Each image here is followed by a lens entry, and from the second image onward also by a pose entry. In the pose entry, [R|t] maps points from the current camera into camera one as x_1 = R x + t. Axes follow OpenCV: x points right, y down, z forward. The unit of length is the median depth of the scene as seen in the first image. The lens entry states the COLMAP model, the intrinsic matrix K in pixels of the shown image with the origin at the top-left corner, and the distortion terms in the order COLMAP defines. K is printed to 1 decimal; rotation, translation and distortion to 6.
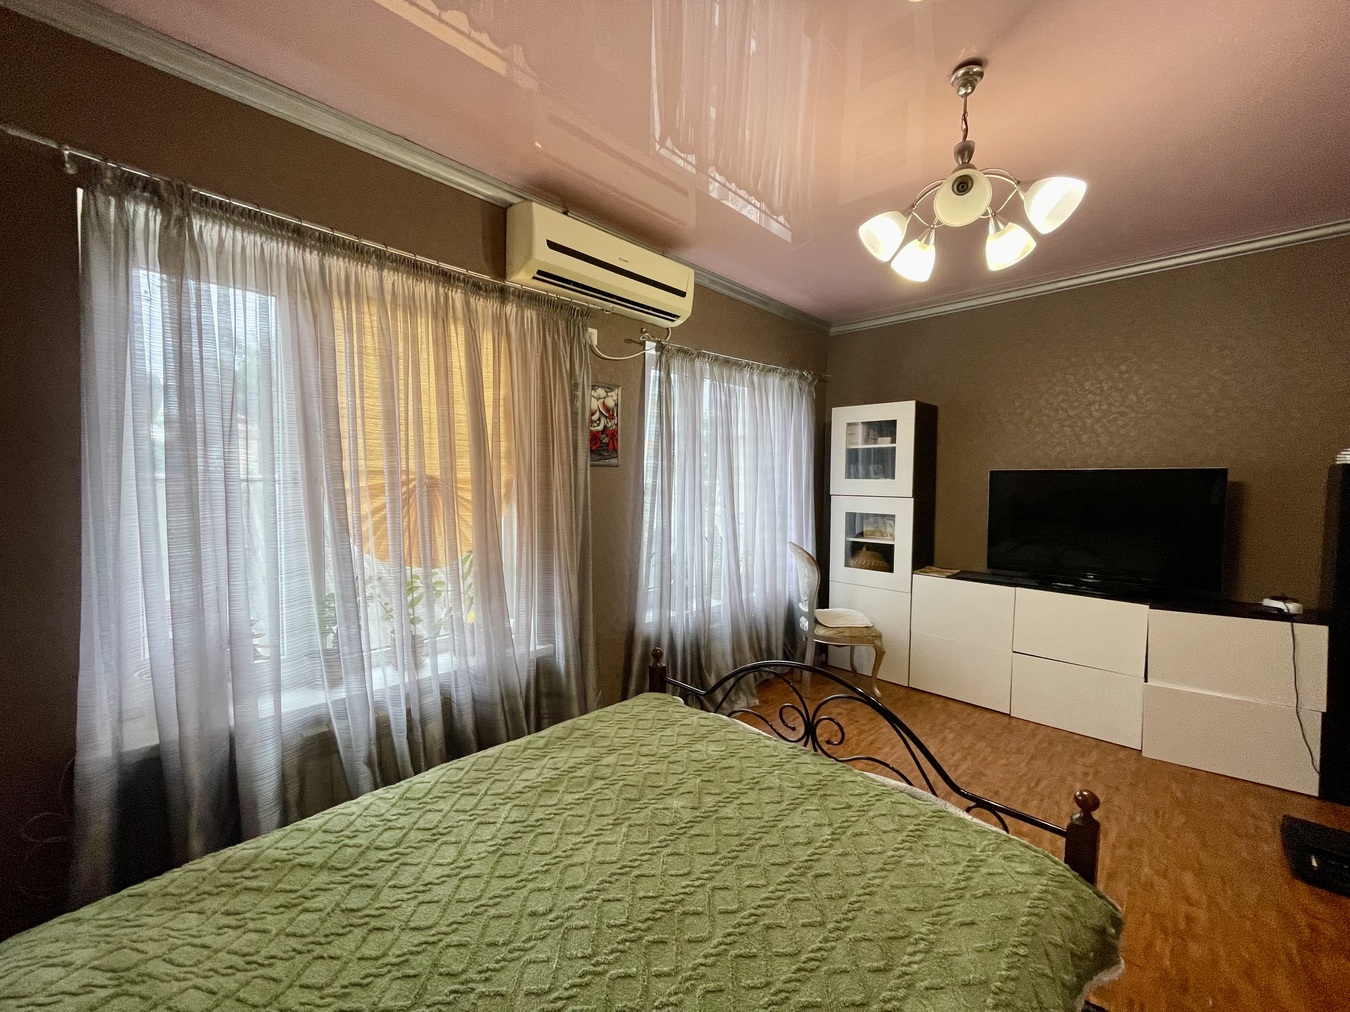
lens RADIAL K [[543.8, 0, 673.3], [0, 543.8, 505.6], [0, 0, 1]] dist [-0.002908, 0.000105]
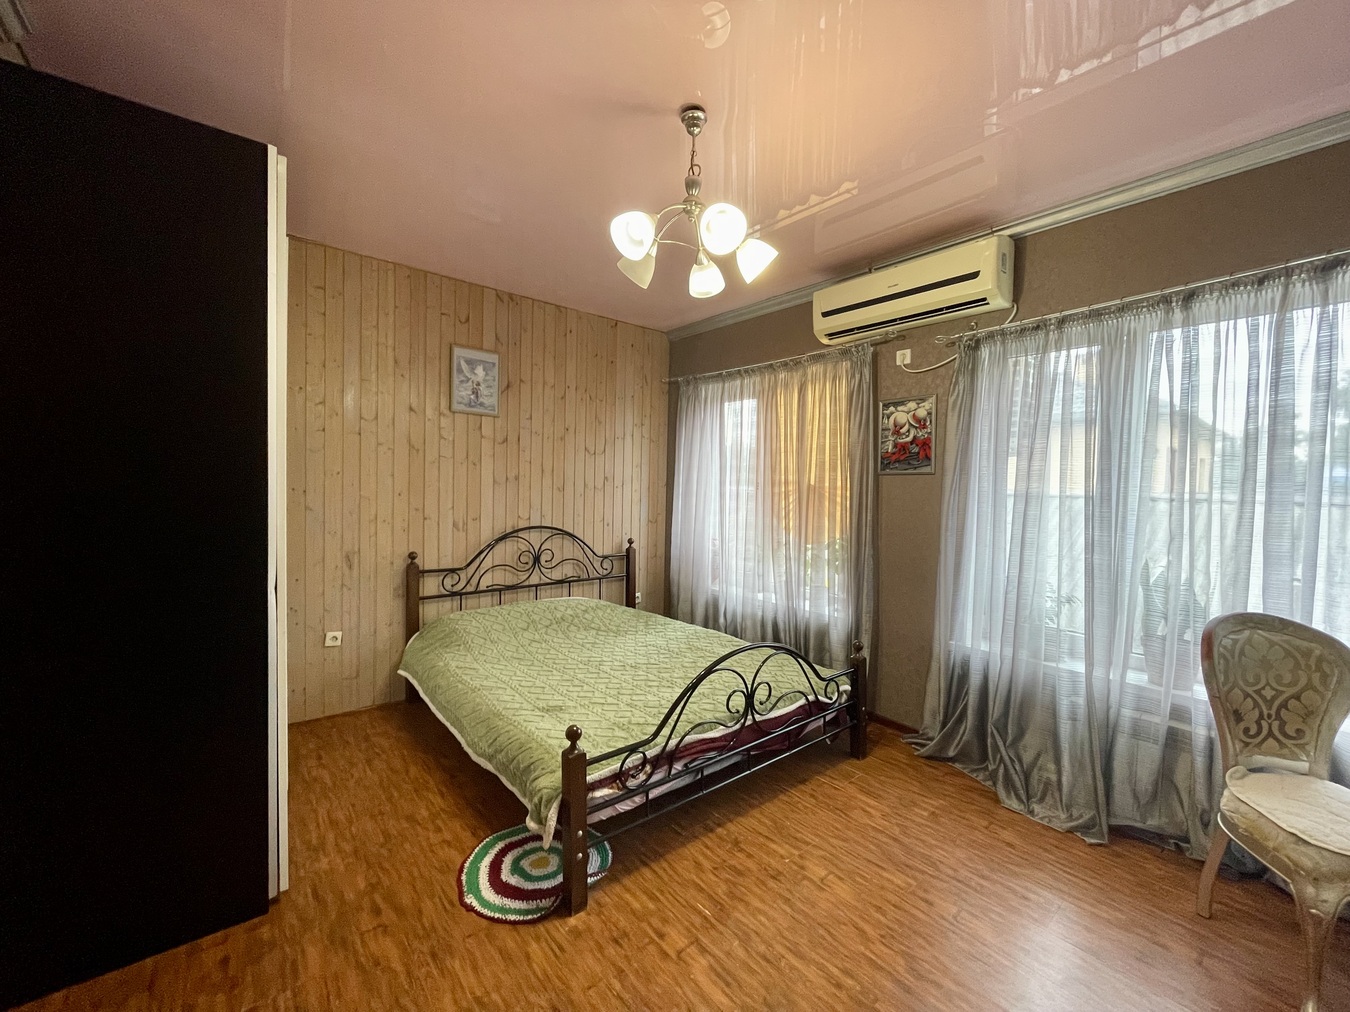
lens RADIAL K [[543.8, 0, 672.5], [0, 543.8, 507.6], [0, 0, 1]] dist [-0.002908, 0.000105]
pose [[-0.100475, 0.028764, -0.994524, 0.873375], [-0.067132, 0.997108, 0.035621, -0.013271], [0.992672, 0.070343, -0.098254, 0.579515]]
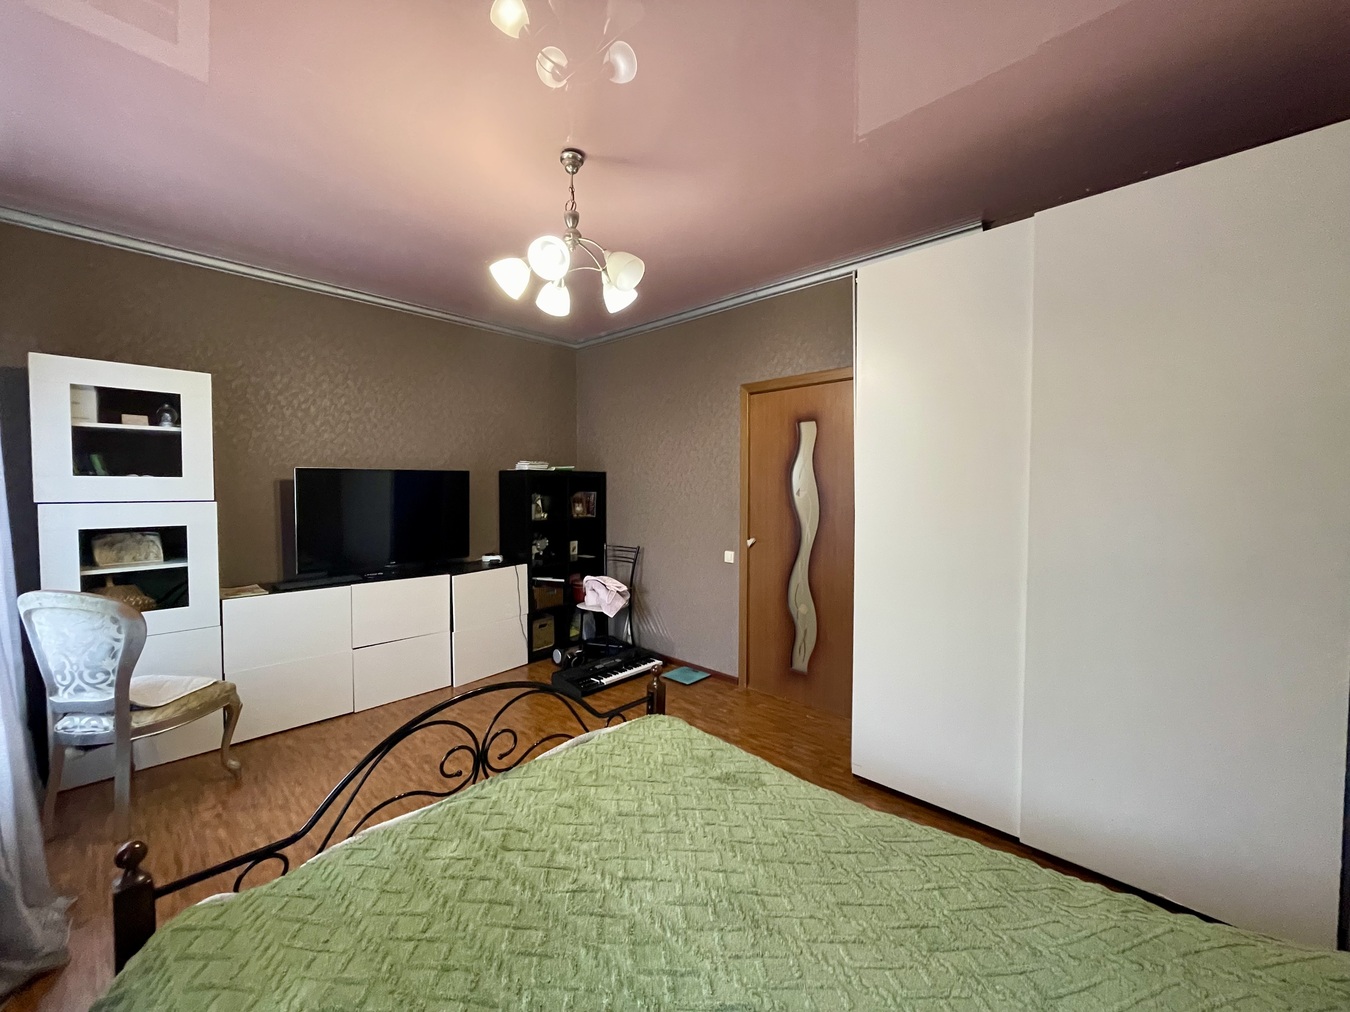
lens RADIAL K [[543.8, 0, 674.7], [0, 543.8, 508.8], [0, 0, 1]] dist [-0.002908, 0.000105]
pose [[-0.042930, -0.054620, 0.997584, -0.400005], [0.043701, 0.997446, 0.056493, -0.021948], [-0.998122, 0.046021, -0.040434, 0.442832]]
